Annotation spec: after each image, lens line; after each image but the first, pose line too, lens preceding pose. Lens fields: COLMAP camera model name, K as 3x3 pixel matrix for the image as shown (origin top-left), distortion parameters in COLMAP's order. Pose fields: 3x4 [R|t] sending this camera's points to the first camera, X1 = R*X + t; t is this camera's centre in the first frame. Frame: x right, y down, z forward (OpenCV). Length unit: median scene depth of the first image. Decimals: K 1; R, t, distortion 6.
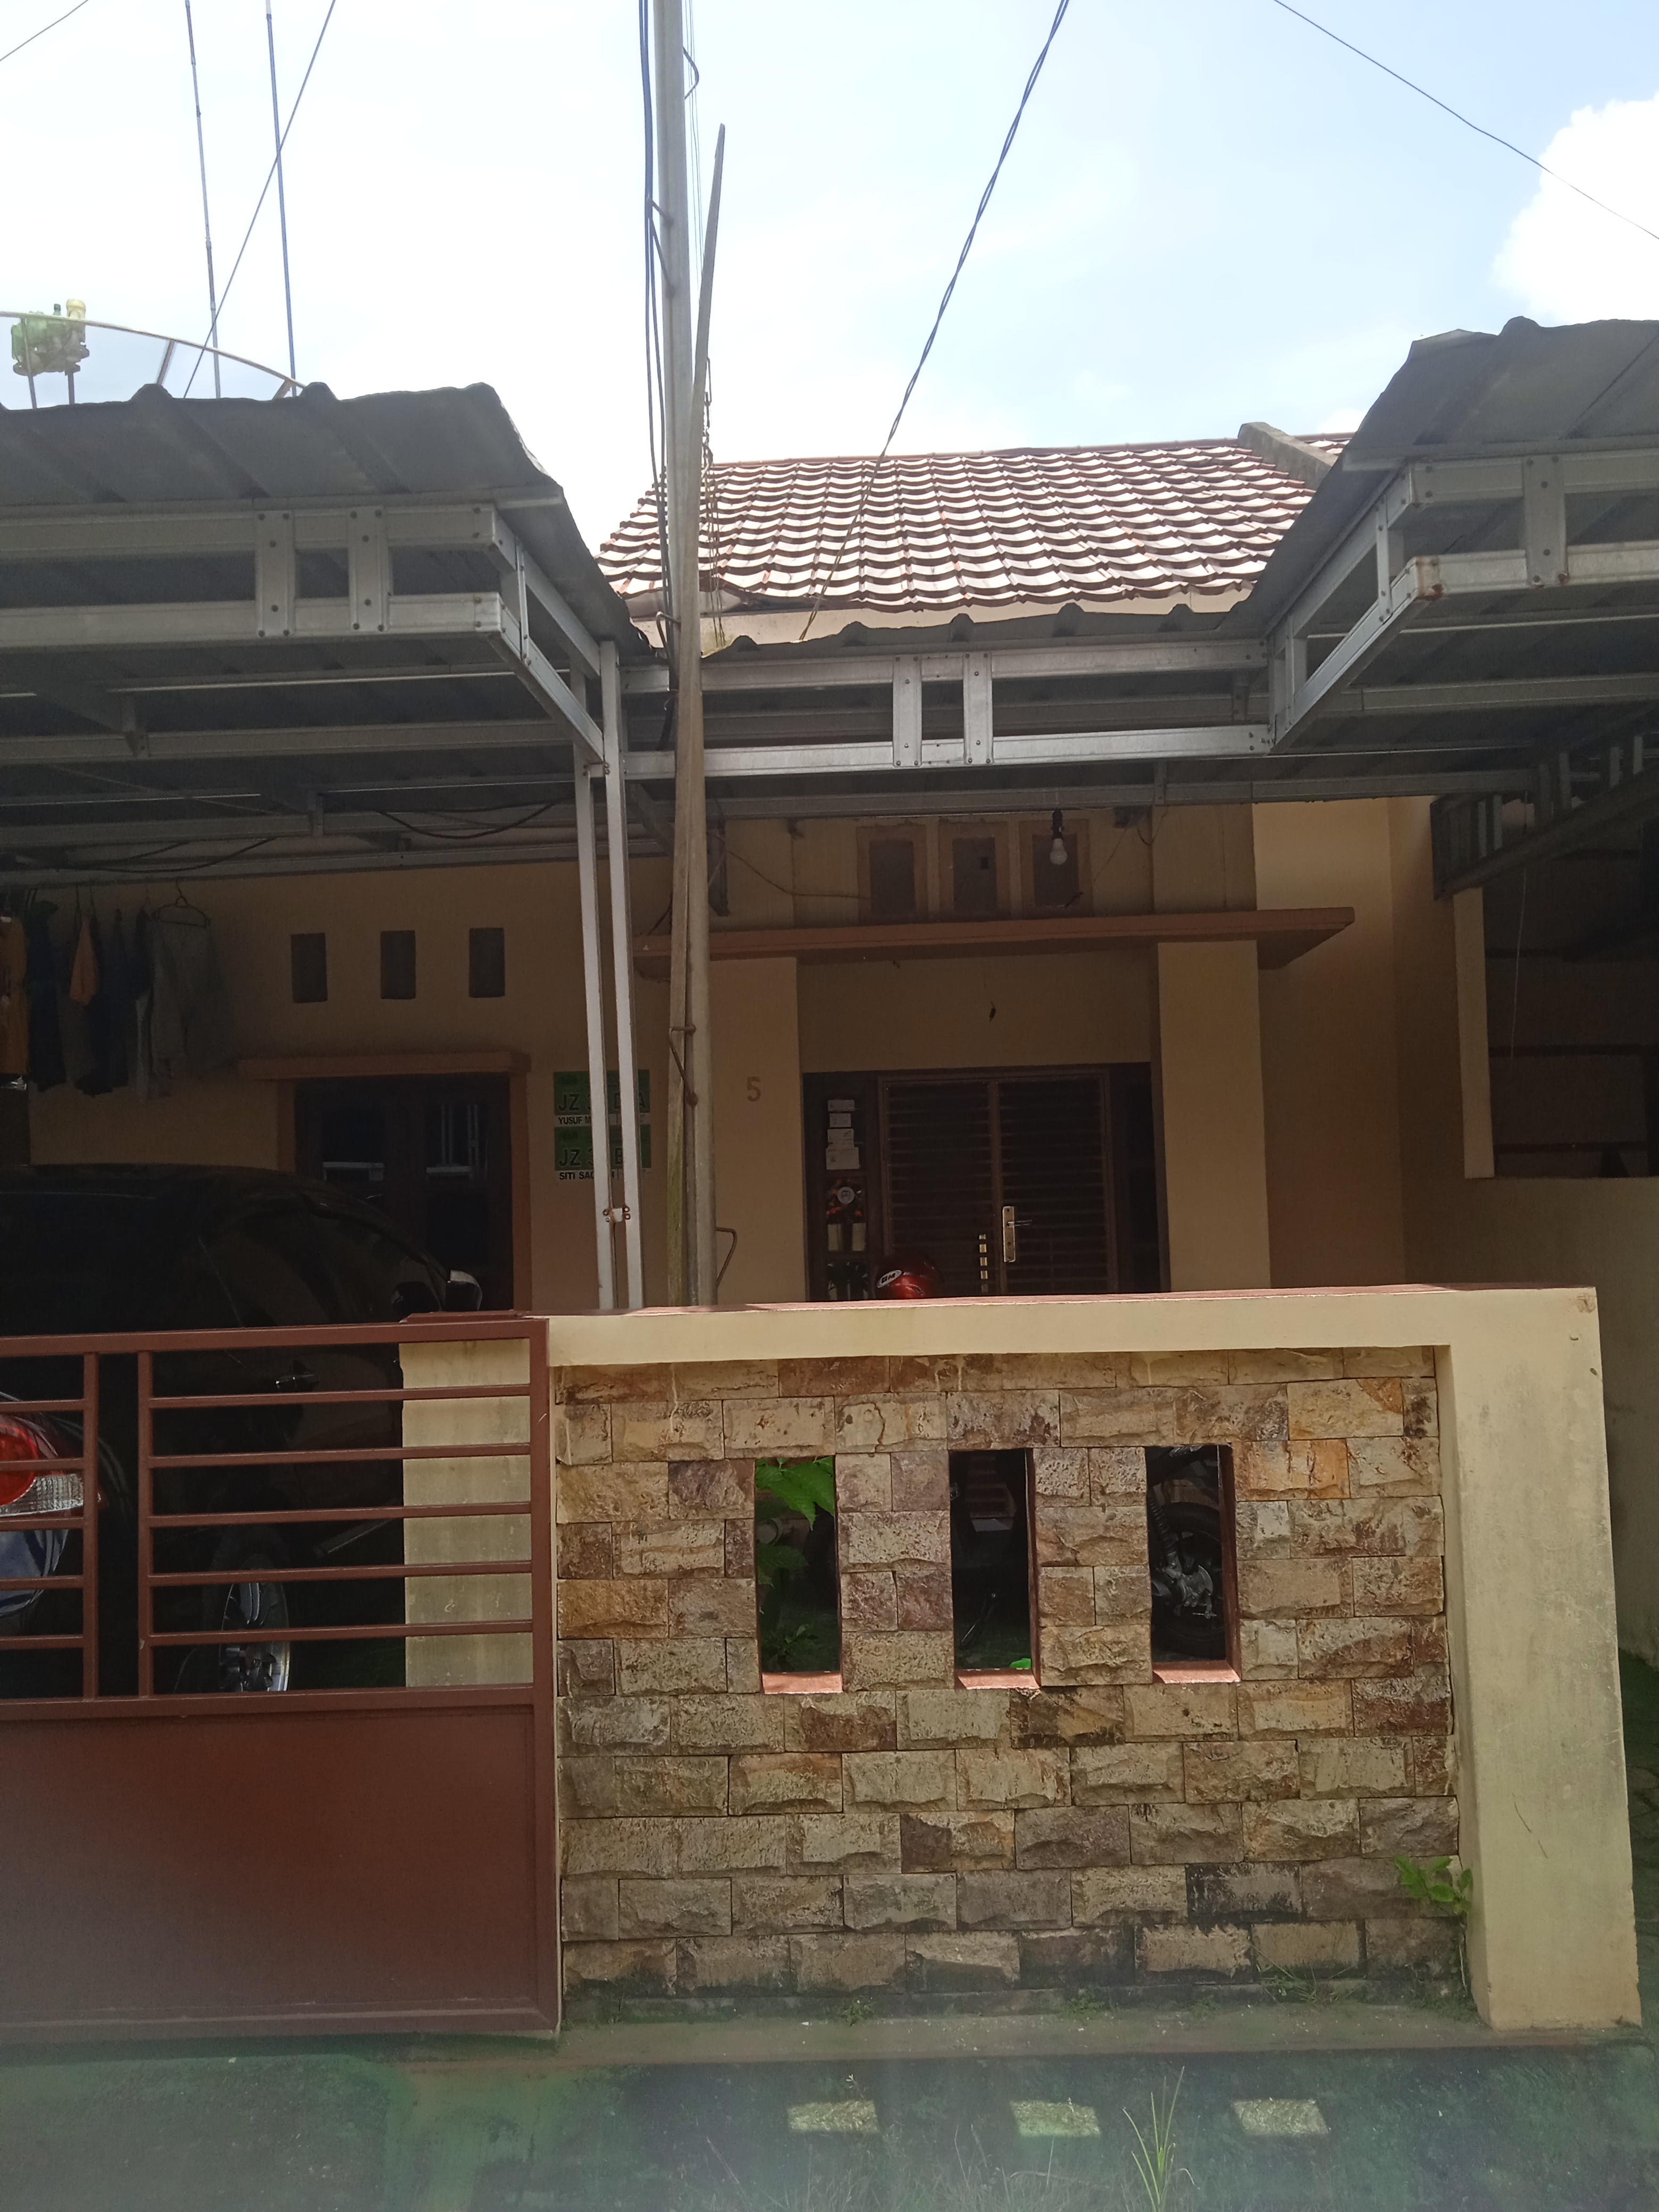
lens RADIAL K [[1775.7, 0, 830.0], [0, 1775.7, 1108.3], [0, 0, 1]] dist [0.059545, -0.074126]
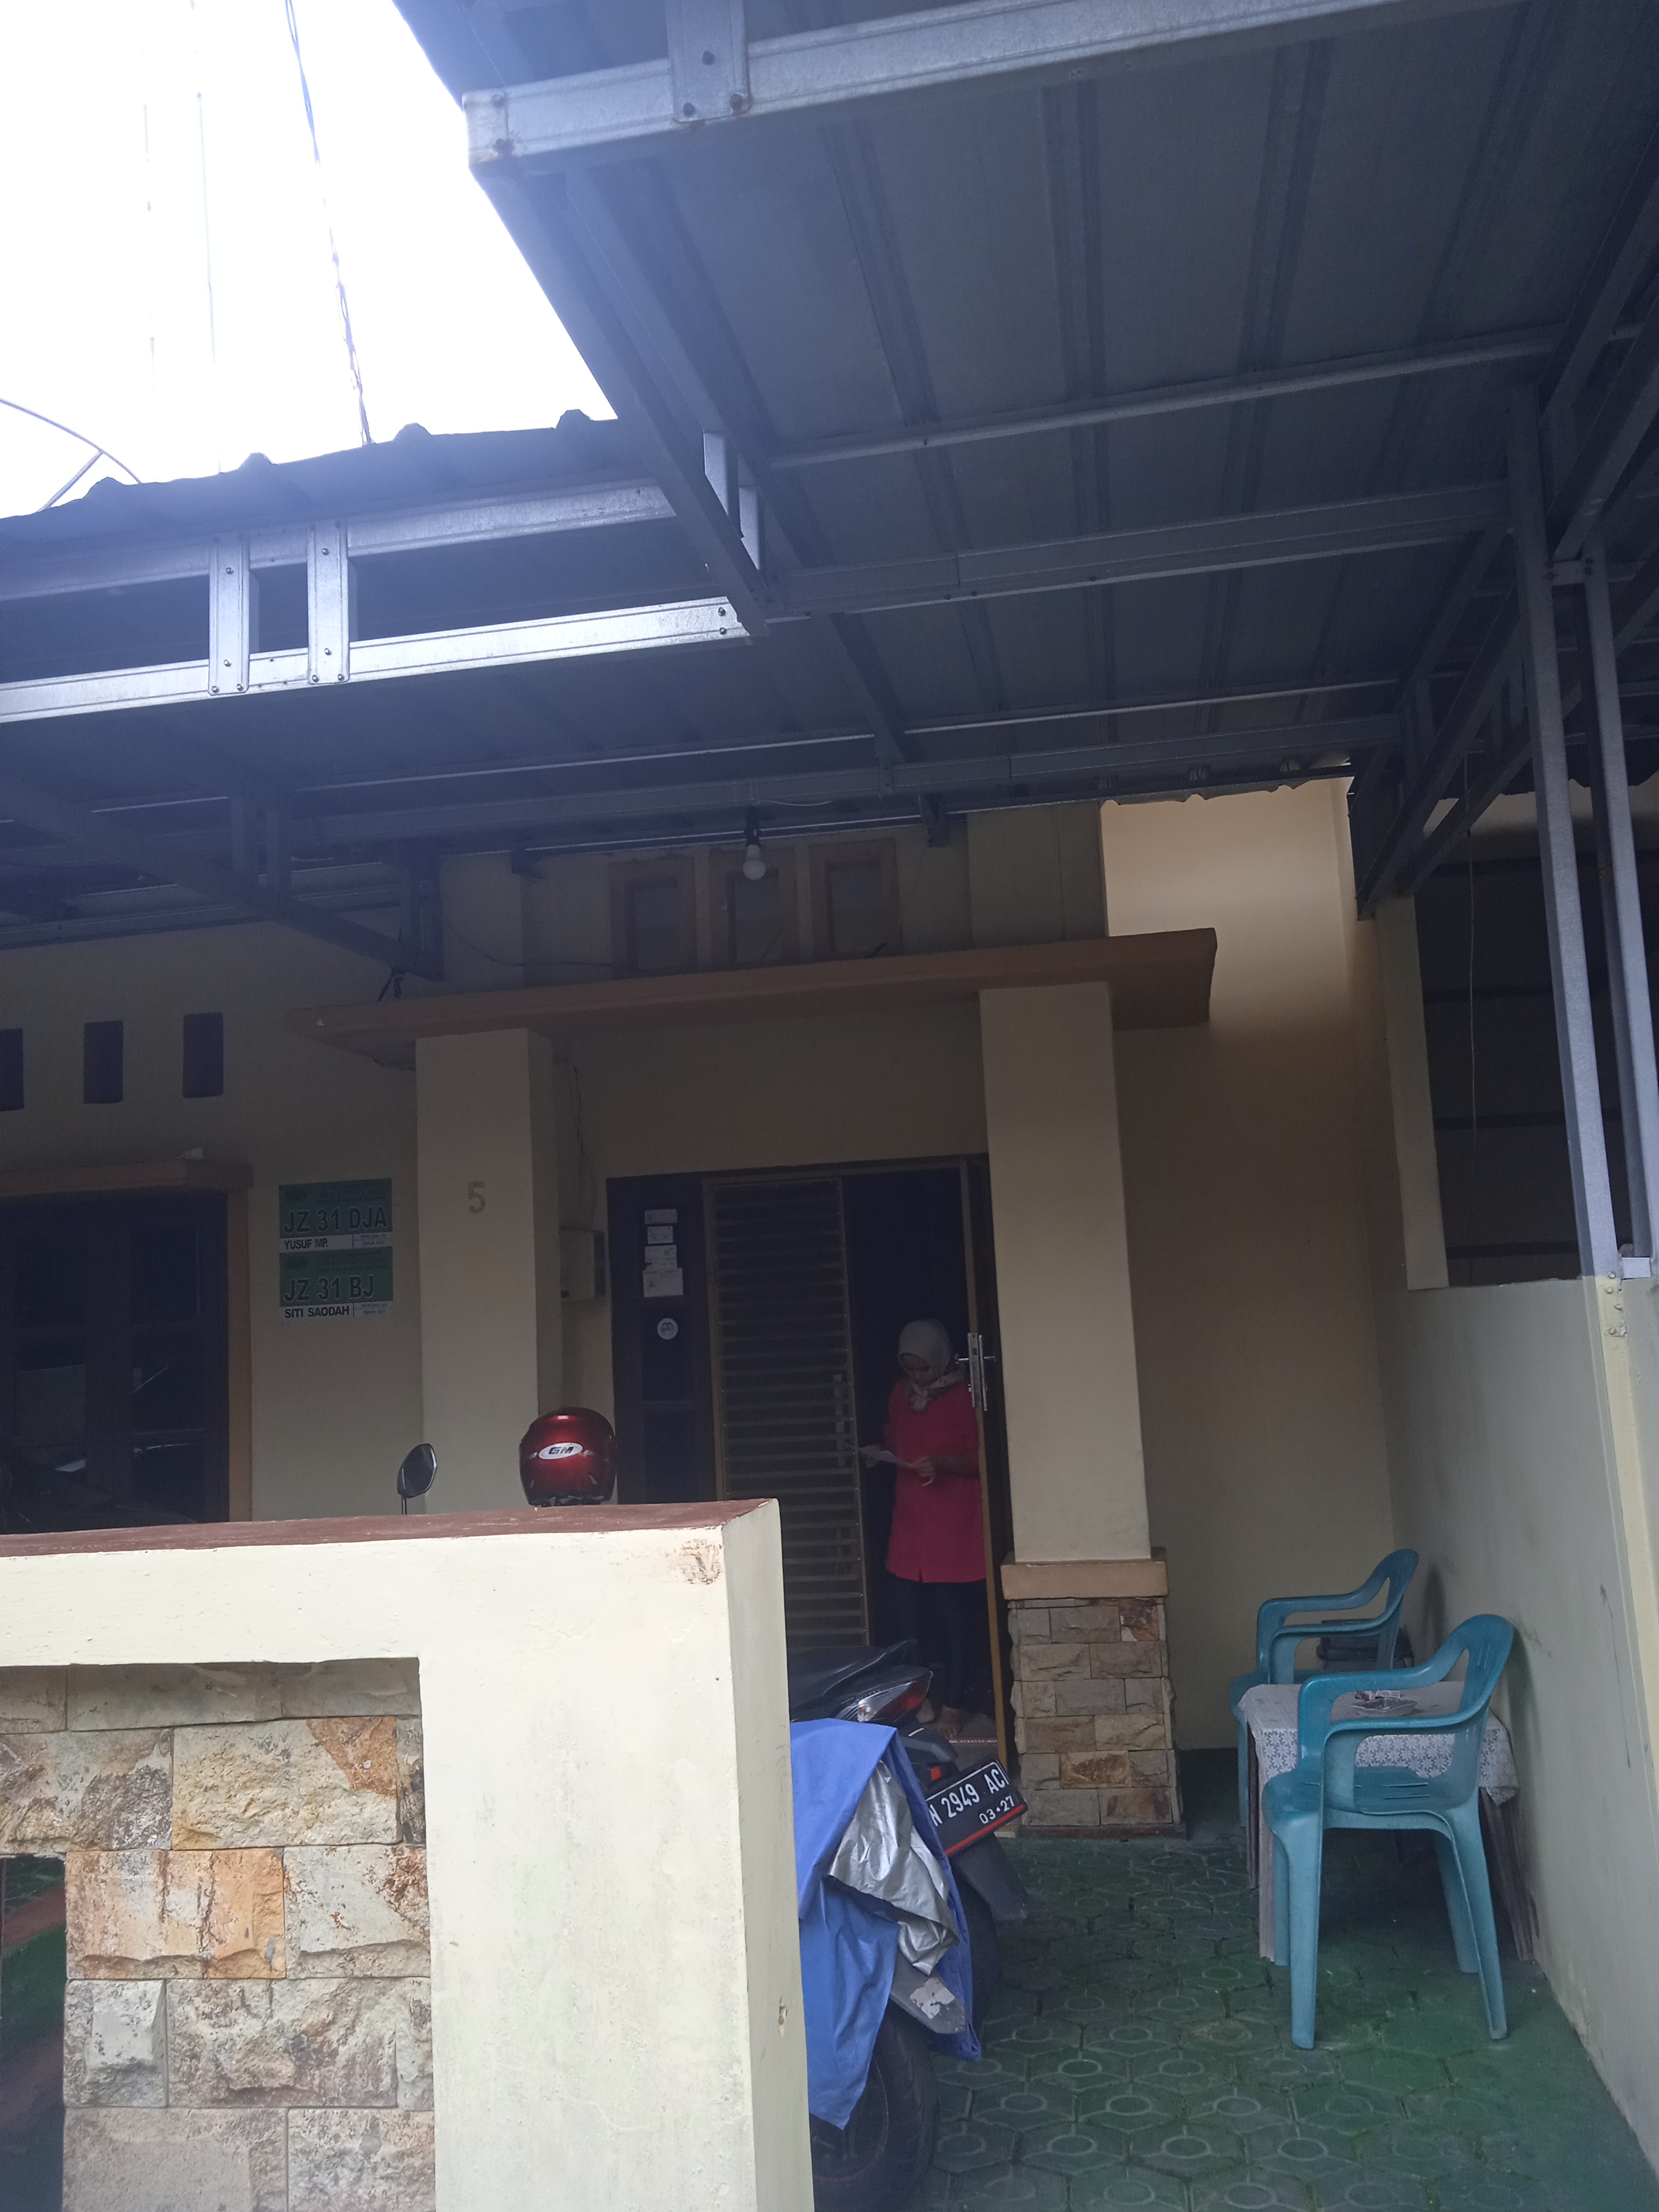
lens RADIAL K [[1801.3, 0, 829.5], [0, 1801.3, 1106.0], [0, 0, 1]] dist [-0.006197, -0.004194]
pose [[0.991760, -0.037442, -0.122514, 0.485741], [0.028651, 0.996939, -0.072746, 0.026369], [0.124862, 0.068636, 0.989797, 0.517337]]
